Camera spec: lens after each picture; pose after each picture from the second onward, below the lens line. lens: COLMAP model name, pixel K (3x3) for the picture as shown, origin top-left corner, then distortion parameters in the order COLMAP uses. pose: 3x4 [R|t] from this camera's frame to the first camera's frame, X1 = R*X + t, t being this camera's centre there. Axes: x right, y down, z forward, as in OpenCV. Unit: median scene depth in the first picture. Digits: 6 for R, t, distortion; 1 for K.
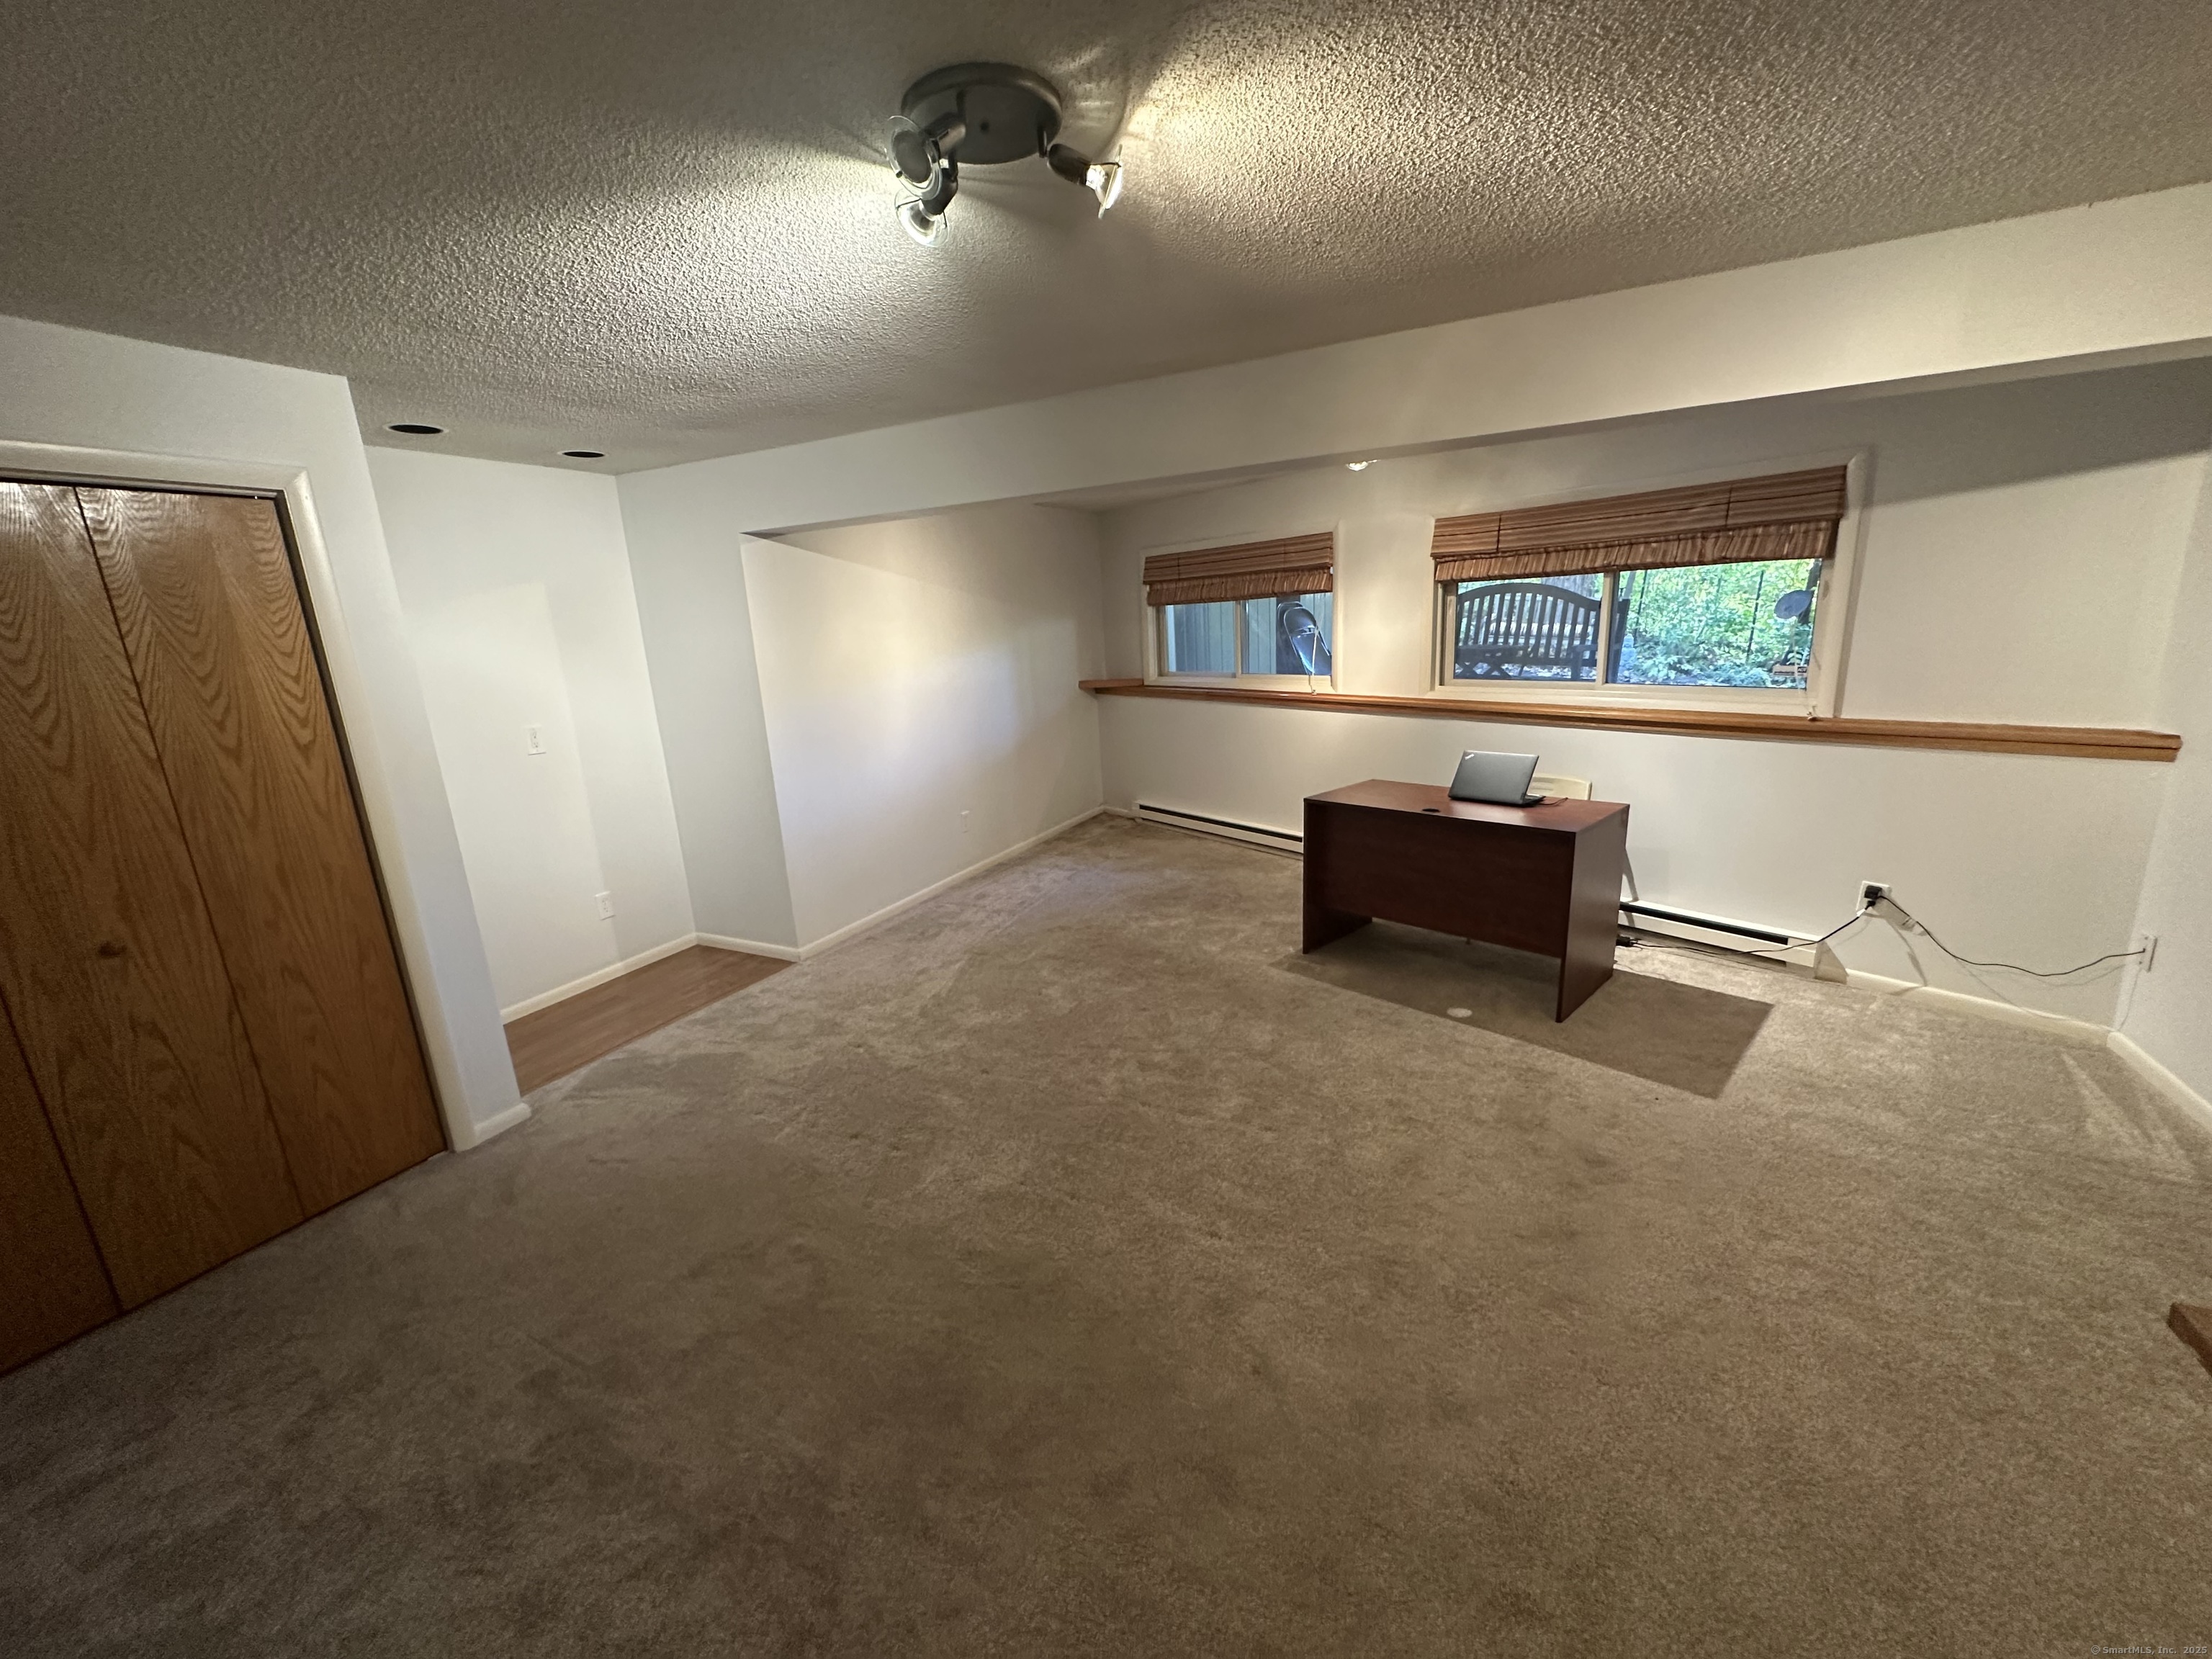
lens RADIAL K [[873.0, 0, 1106.0], [0, 873.0, 829.5], [0, 0, 1]] dist [-0.000438, -0.000141]
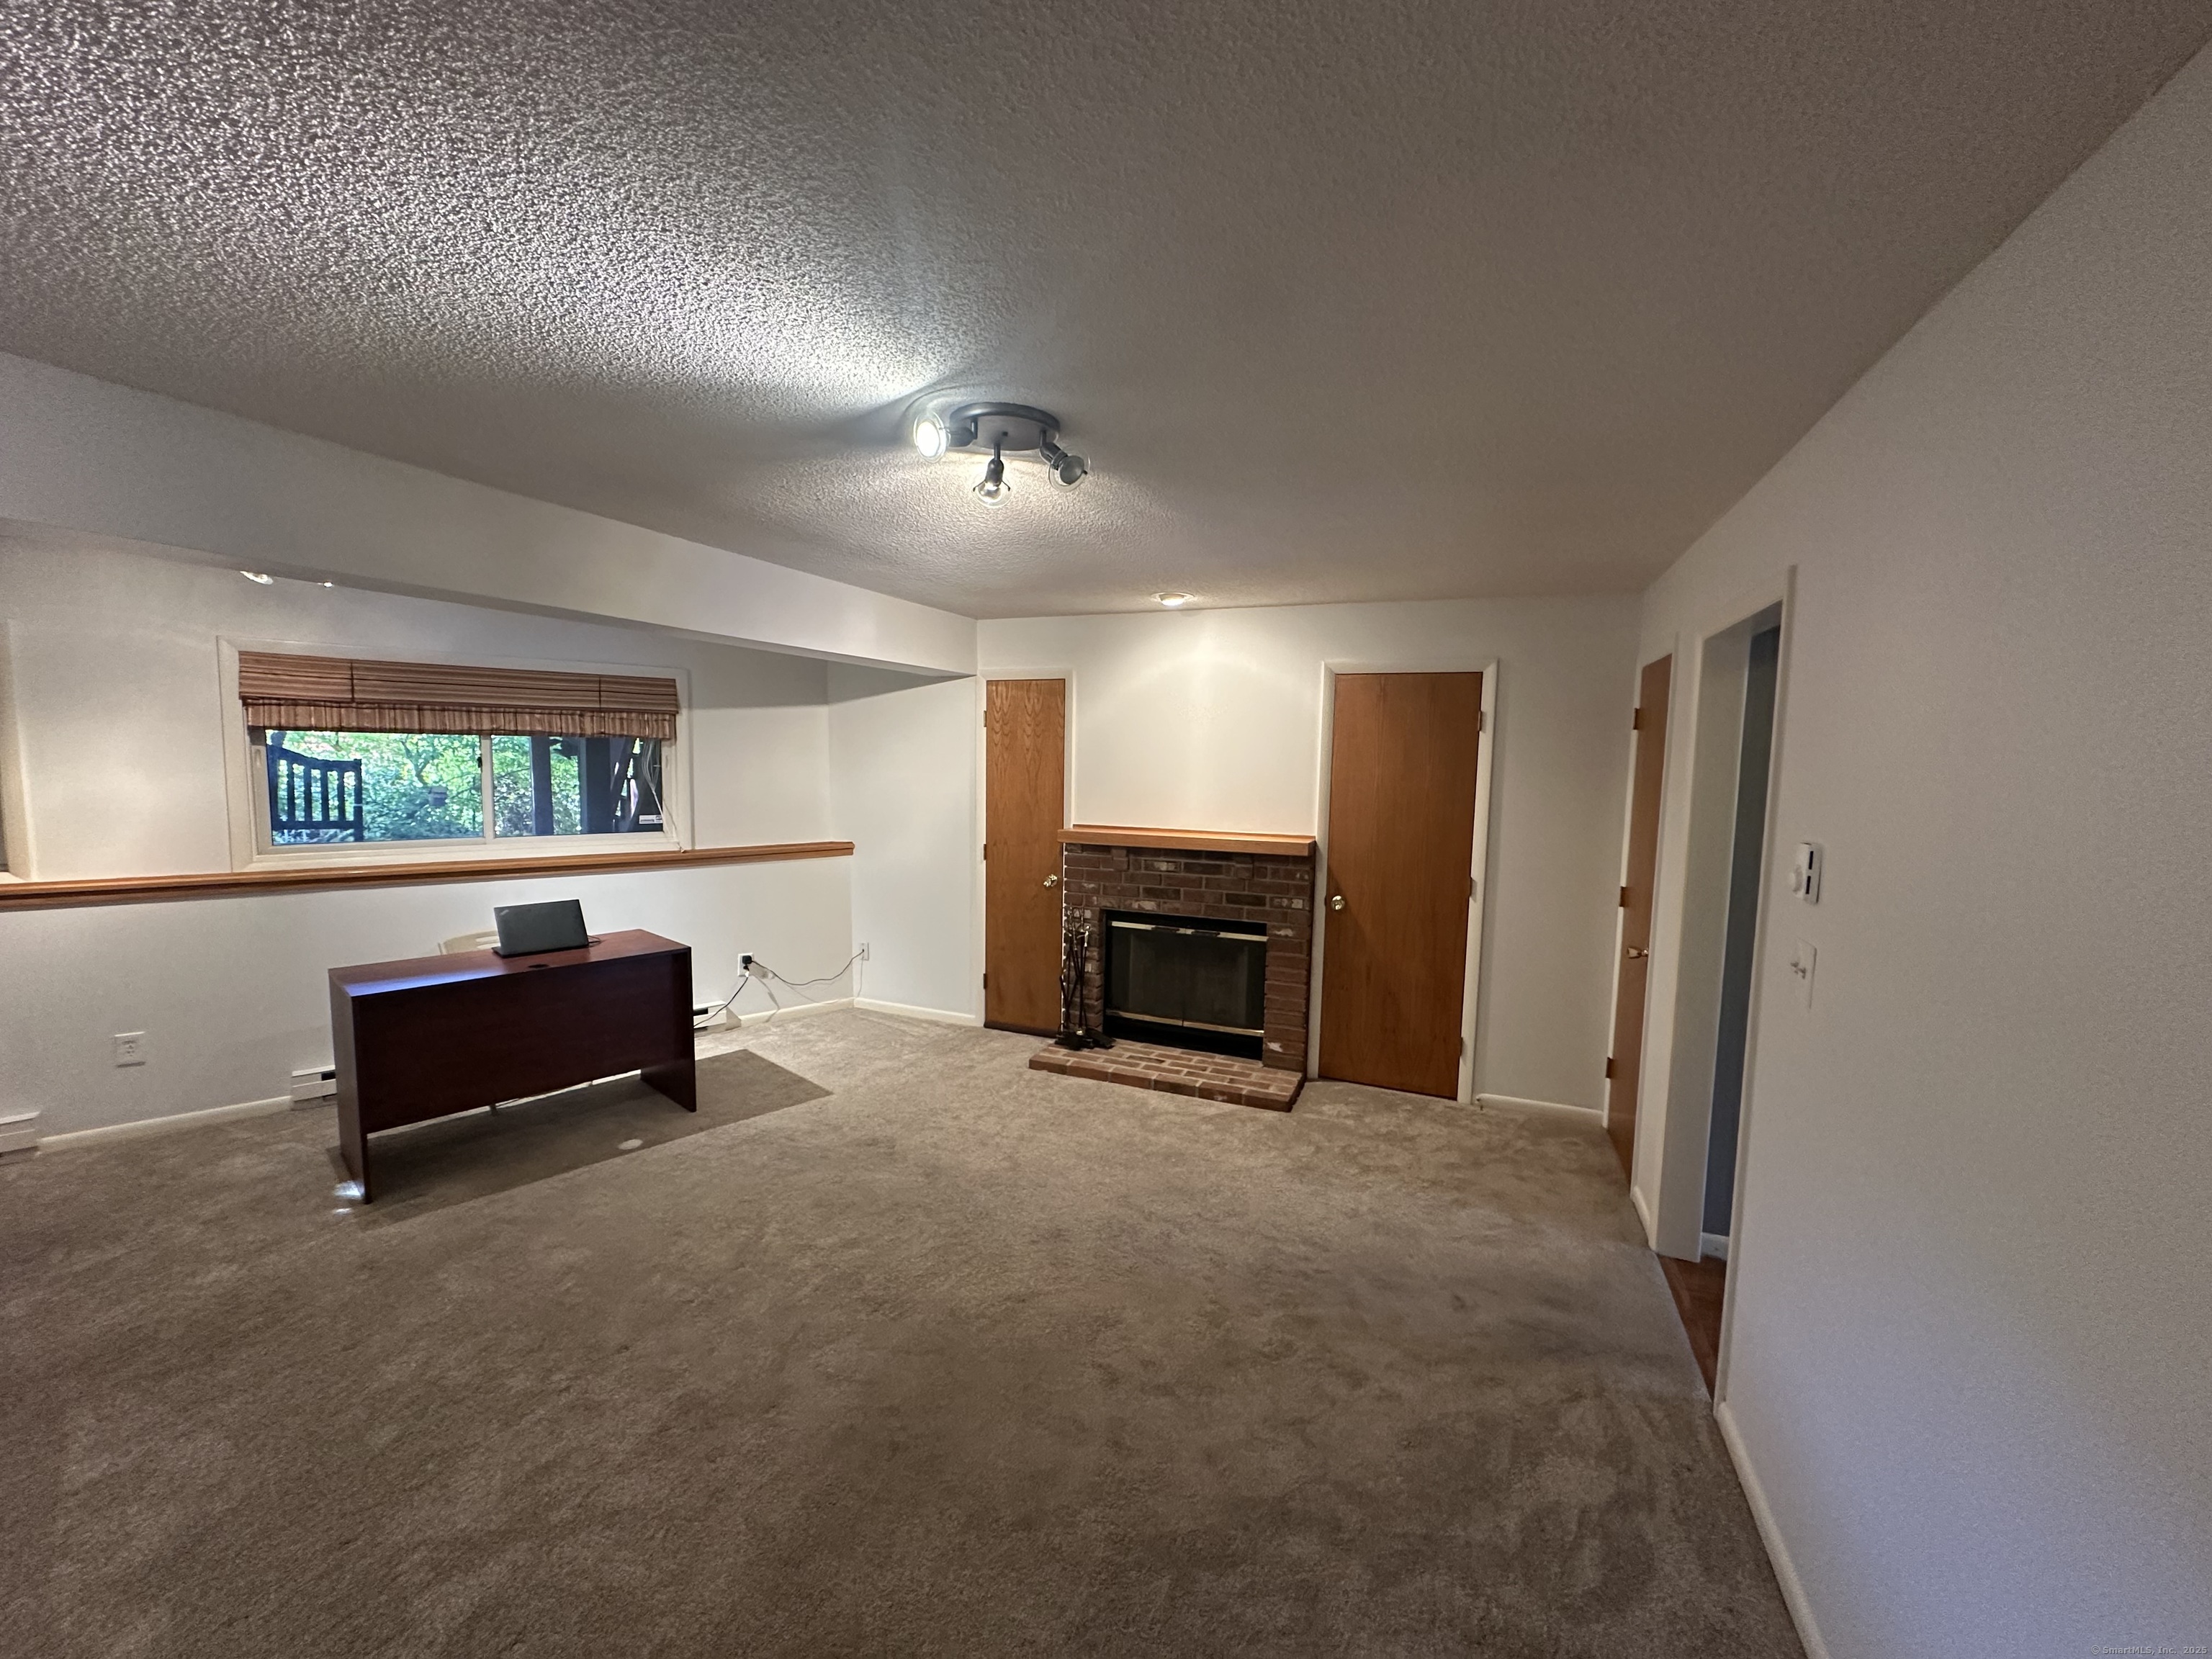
lens RADIAL K [[873.0, 0, 1106.0], [0, 873.0, 829.5], [0, 0, 1]] dist [-0.000438, -0.000141]
pose [[-0.047974, -0.036964, 0.998164, -0.603996], [0.219154, 0.974576, 0.046623, -0.075569], [-0.974510, 0.220988, -0.038654, 0.376030]]
